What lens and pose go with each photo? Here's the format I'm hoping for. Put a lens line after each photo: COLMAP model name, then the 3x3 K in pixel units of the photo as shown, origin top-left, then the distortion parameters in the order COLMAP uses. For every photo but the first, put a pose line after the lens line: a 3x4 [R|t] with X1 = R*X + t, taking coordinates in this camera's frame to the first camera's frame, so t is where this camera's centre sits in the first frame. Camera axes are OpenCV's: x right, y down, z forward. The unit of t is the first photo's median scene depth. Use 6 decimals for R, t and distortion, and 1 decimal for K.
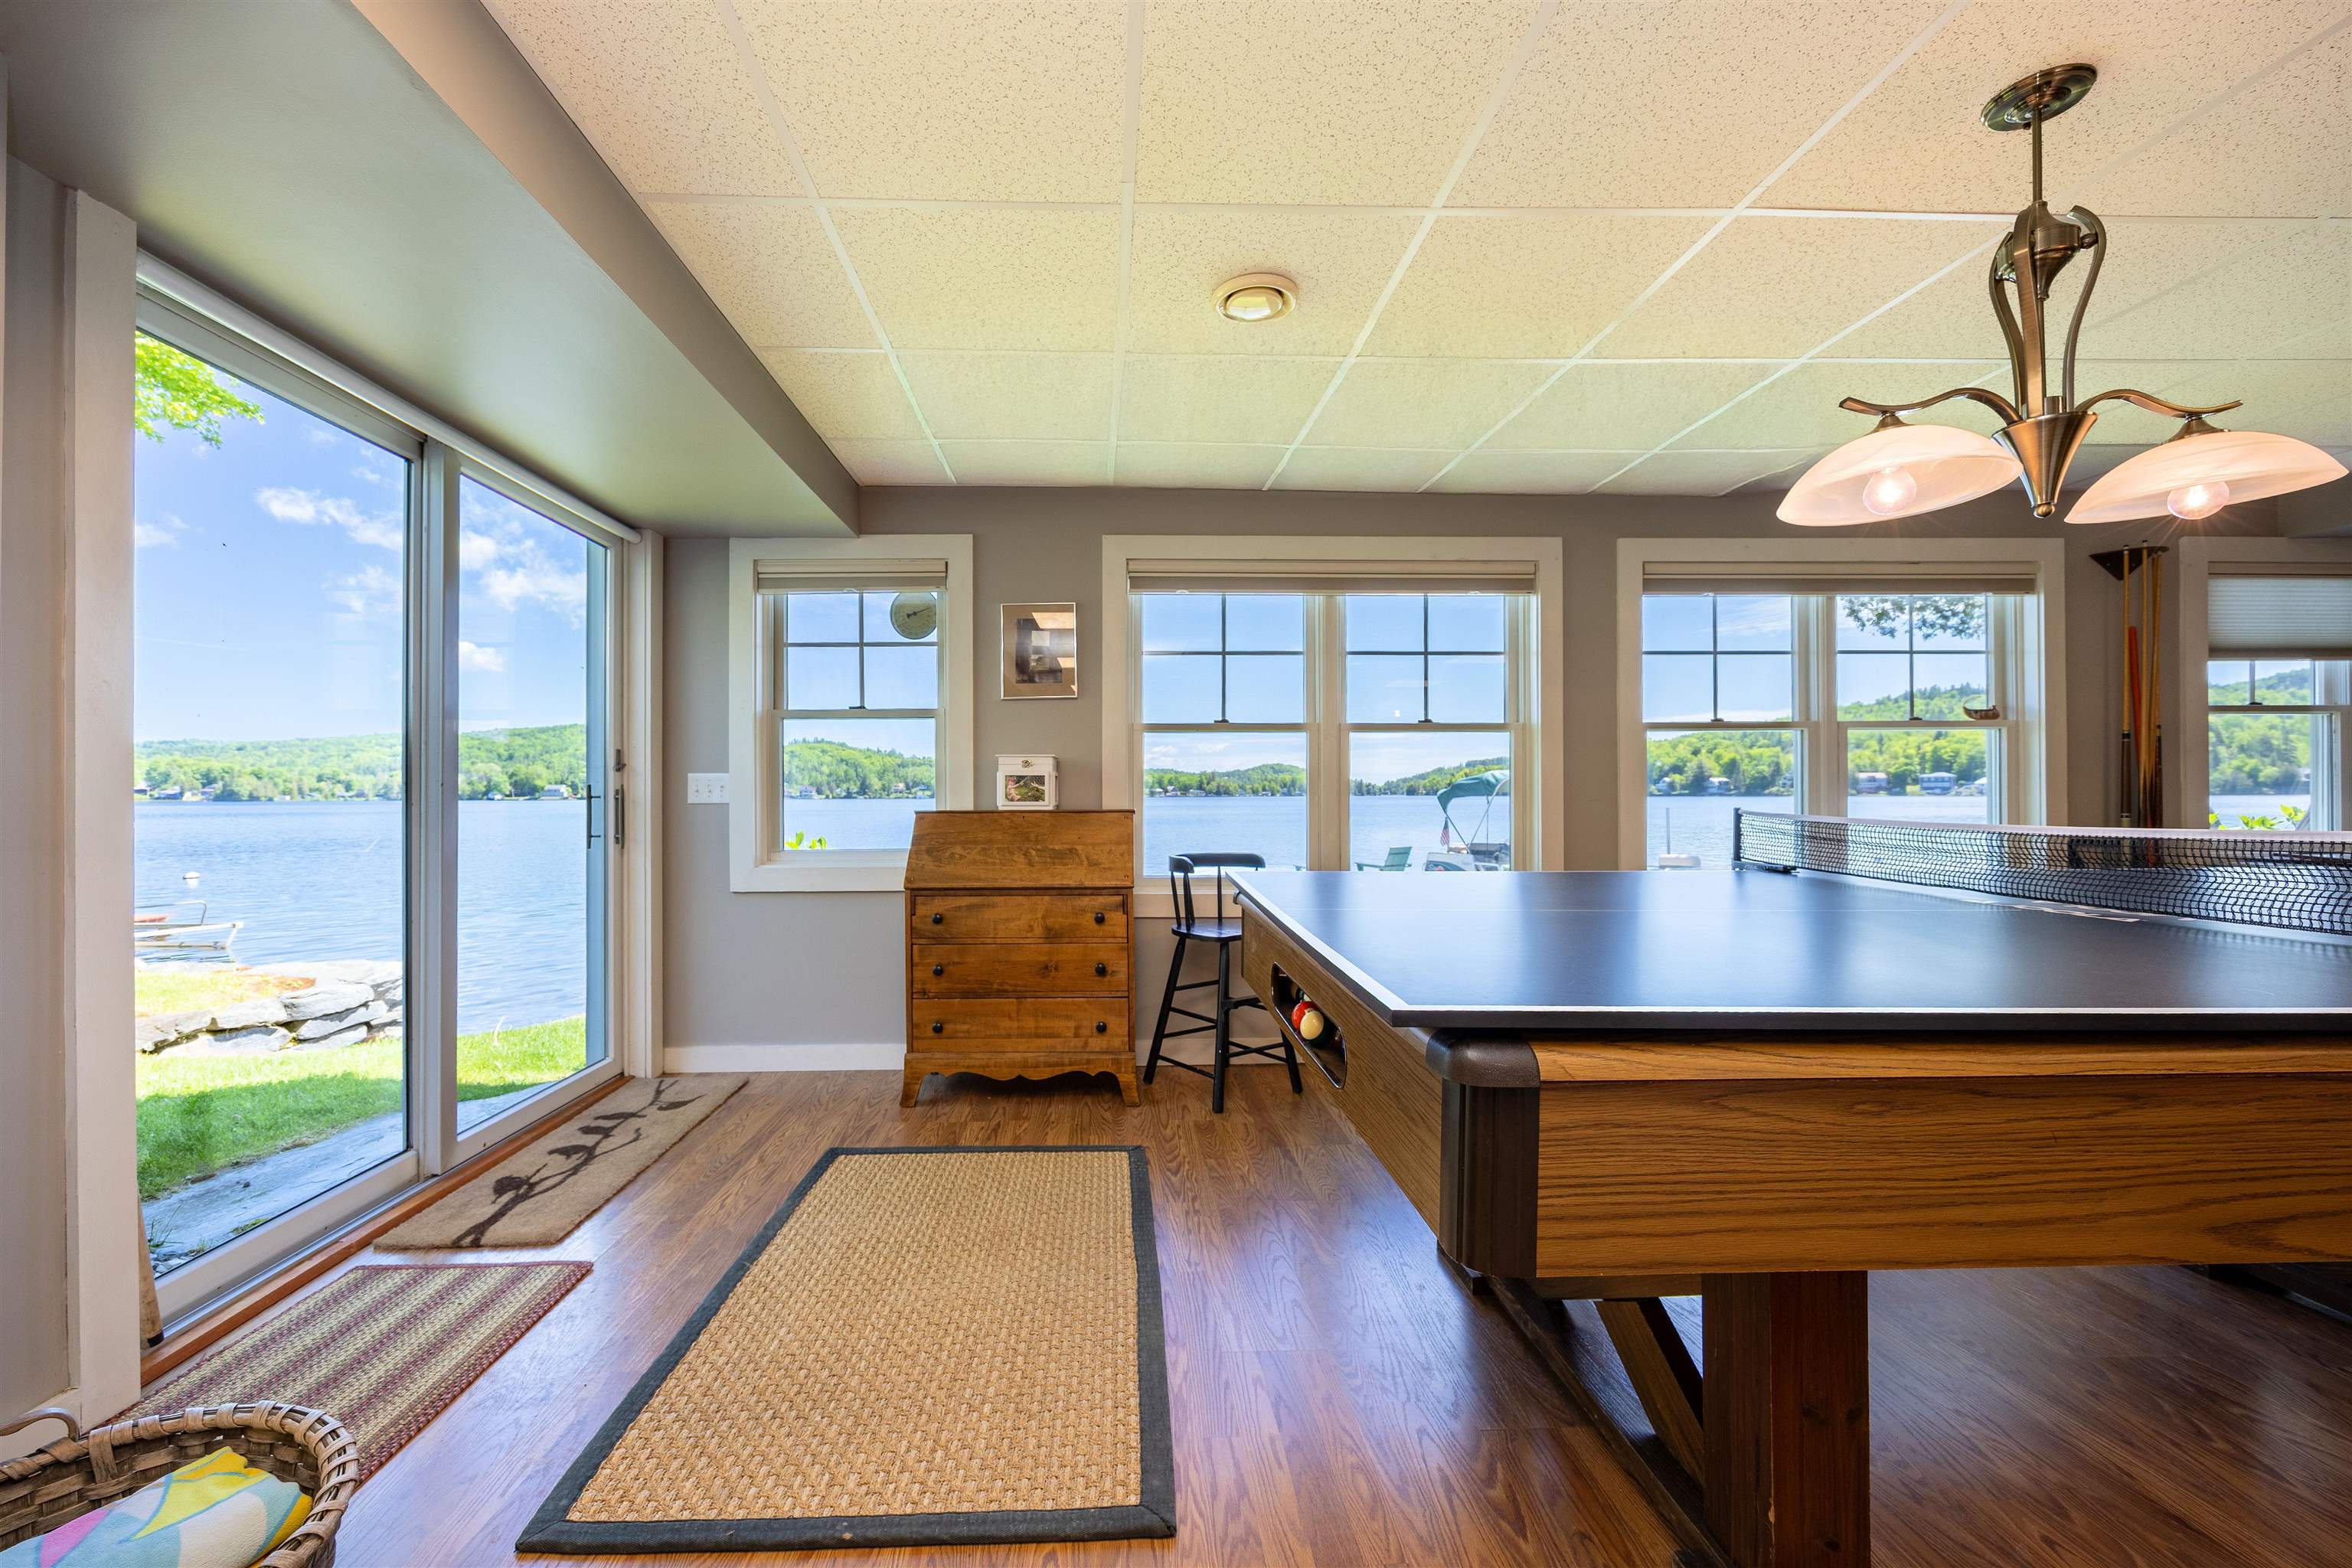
lens RADIAL K [[916.9, 0, 1141.6], [0, 916.9, 786.9], [0, 0, 1]] dist [-0.003073, 0.000275]
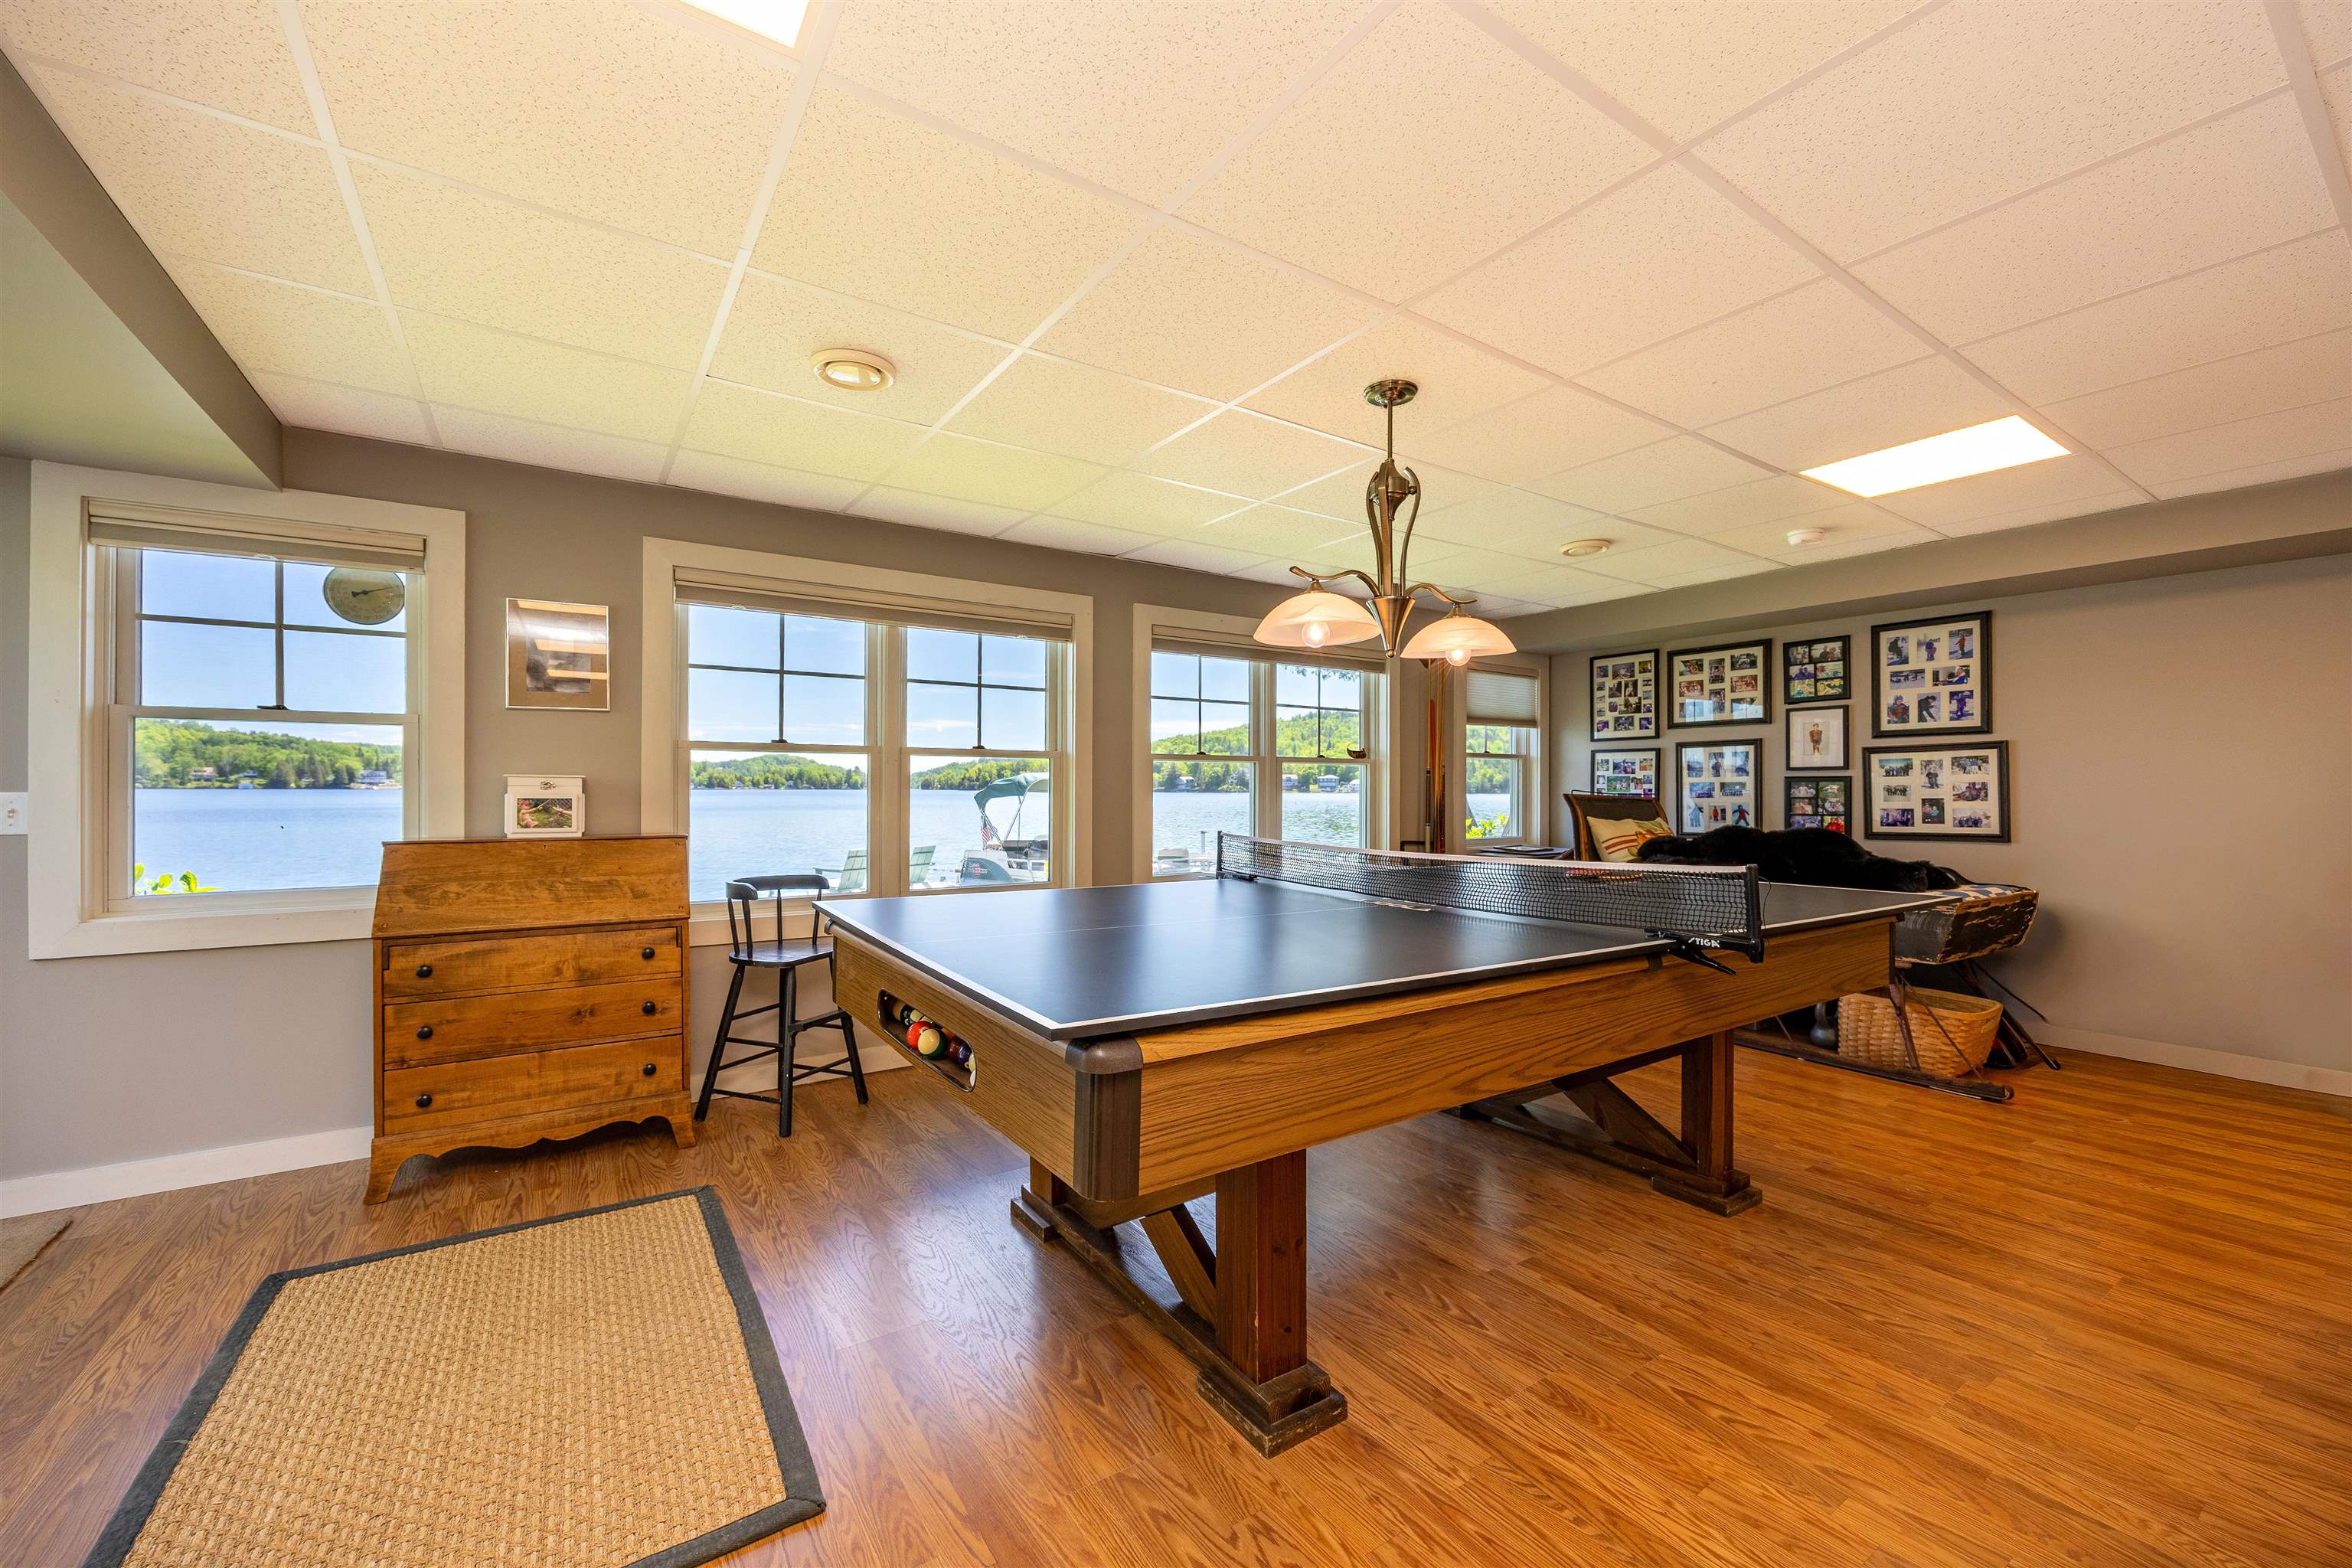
lens RADIAL K [[914.1, 0, 1176.0], [0, 914.1, 784.0], [0, 0, 1]] dist [0.000685, -0.000760]
pose [[0.851812, 0.006867, 0.523803, -0.084939], [-0.008423, 0.999964, 0.000587, -0.038489], [-0.523780, -0.004912, 0.851839, -0.083582]]
